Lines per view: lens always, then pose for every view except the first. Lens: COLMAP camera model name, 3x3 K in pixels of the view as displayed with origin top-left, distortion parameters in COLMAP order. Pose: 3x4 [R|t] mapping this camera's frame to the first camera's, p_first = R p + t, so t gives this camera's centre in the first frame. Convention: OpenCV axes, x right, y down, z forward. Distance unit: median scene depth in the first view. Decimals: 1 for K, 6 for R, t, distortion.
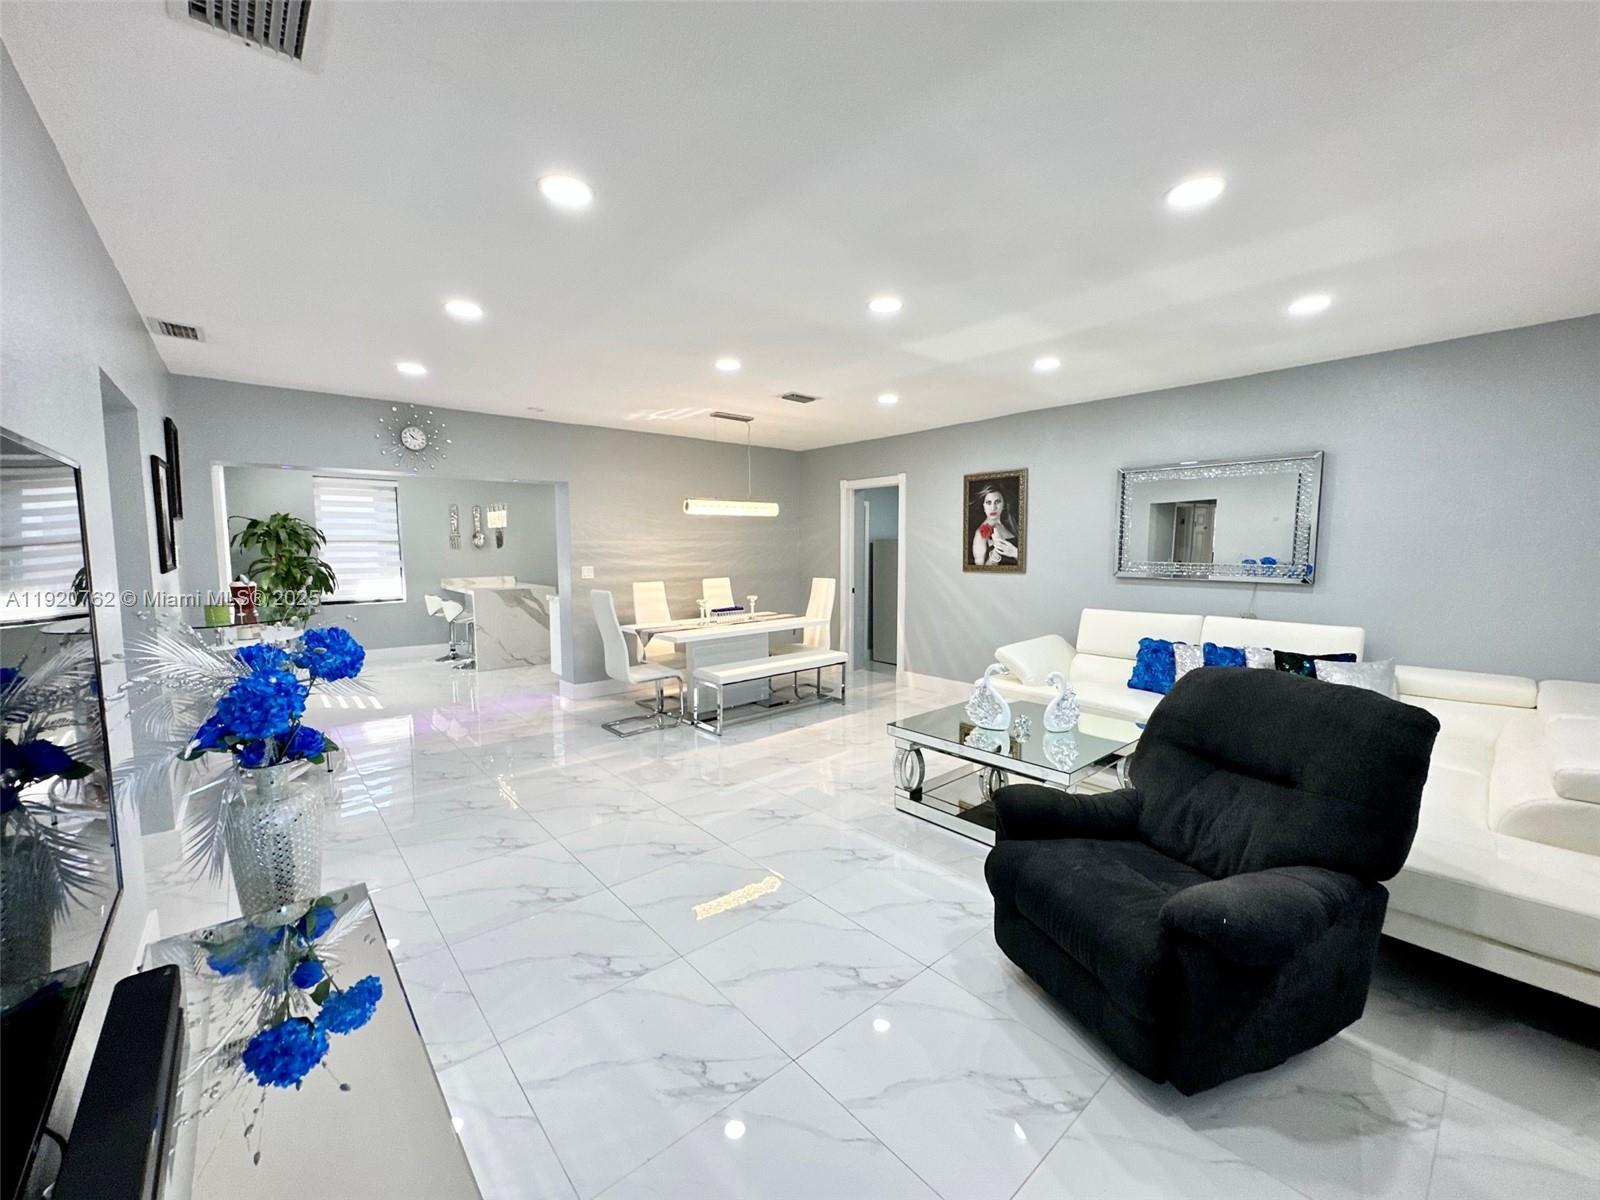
lens RADIAL K [[642.5, 0, 792.8], [0, 642.5, 600.5], [0, 0, 1]] dist [0.001064, 0.000201]
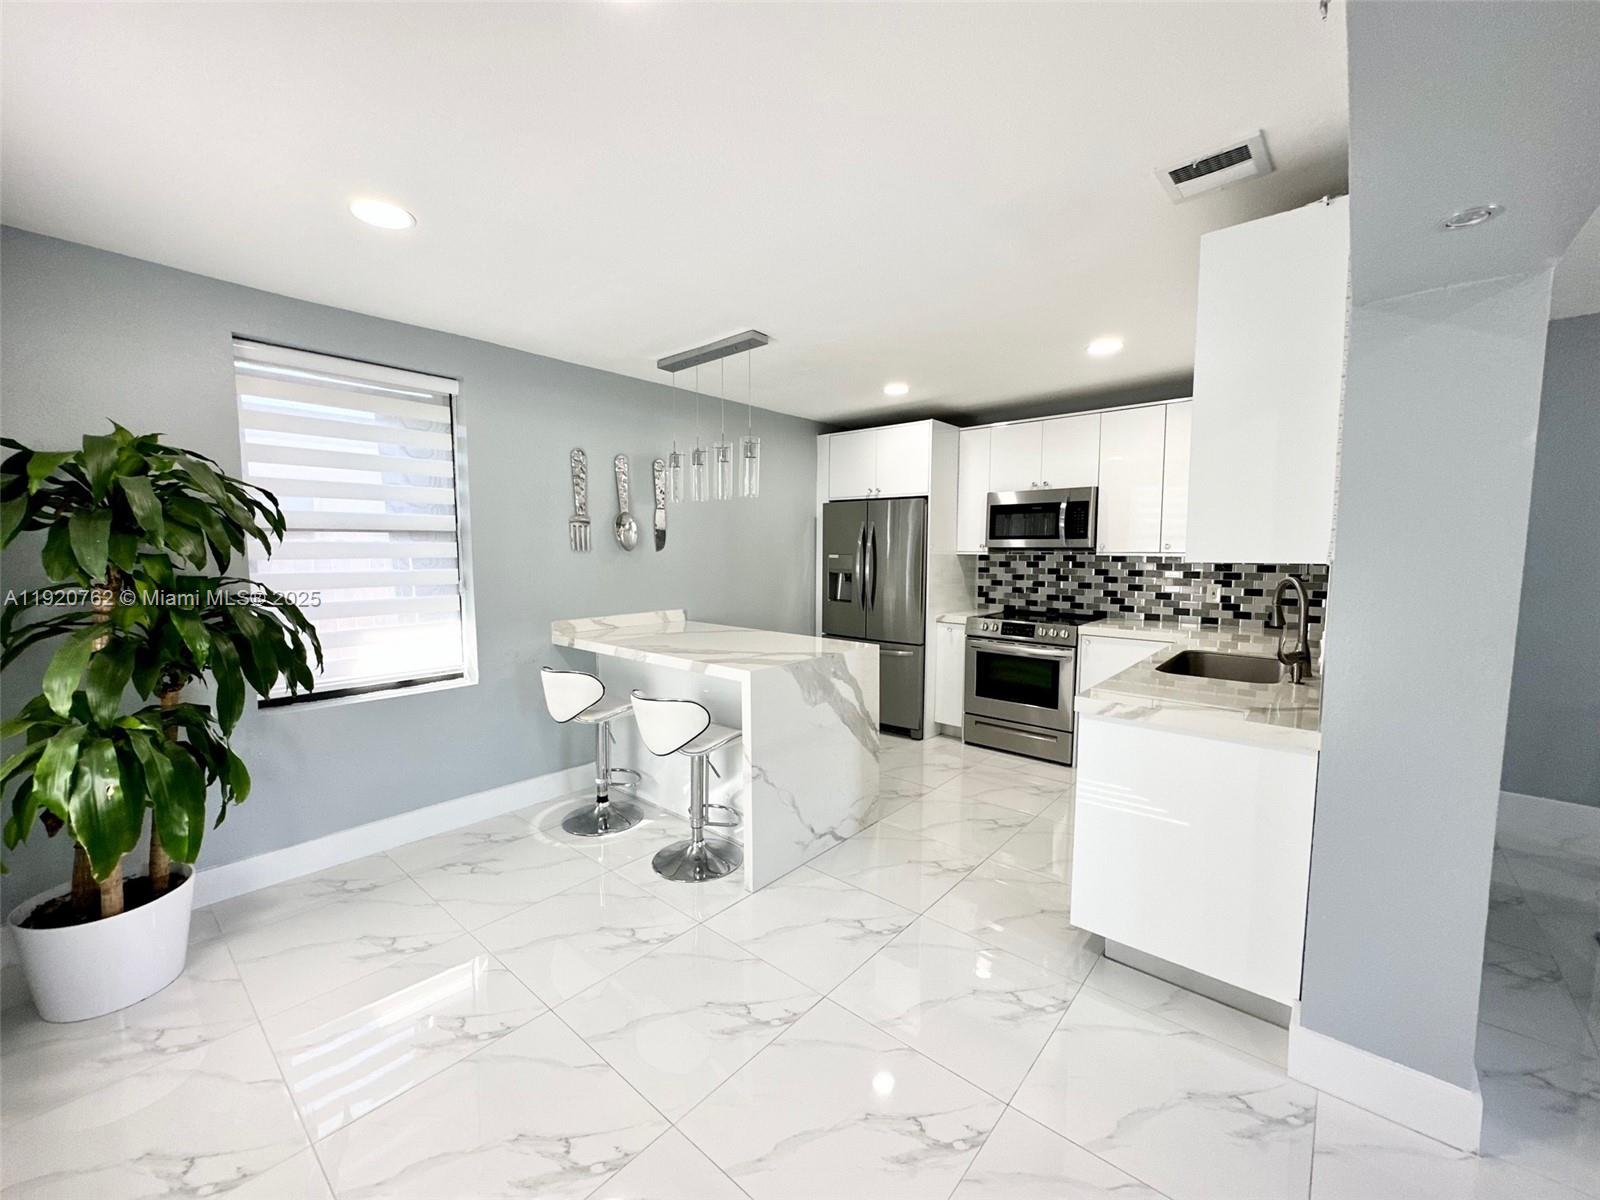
lens RADIAL K [[642.5, 0, 792.8], [0, 642.5, 600.5], [0, 0, 1]] dist [0.001064, 0.000201]
pose [[0.989586, -0.009447, 0.143634, -0.522126], [0.009784, 0.999951, -0.001638, -0.052896], [-0.143611, 0.003026, 0.989630, 0.645244]]
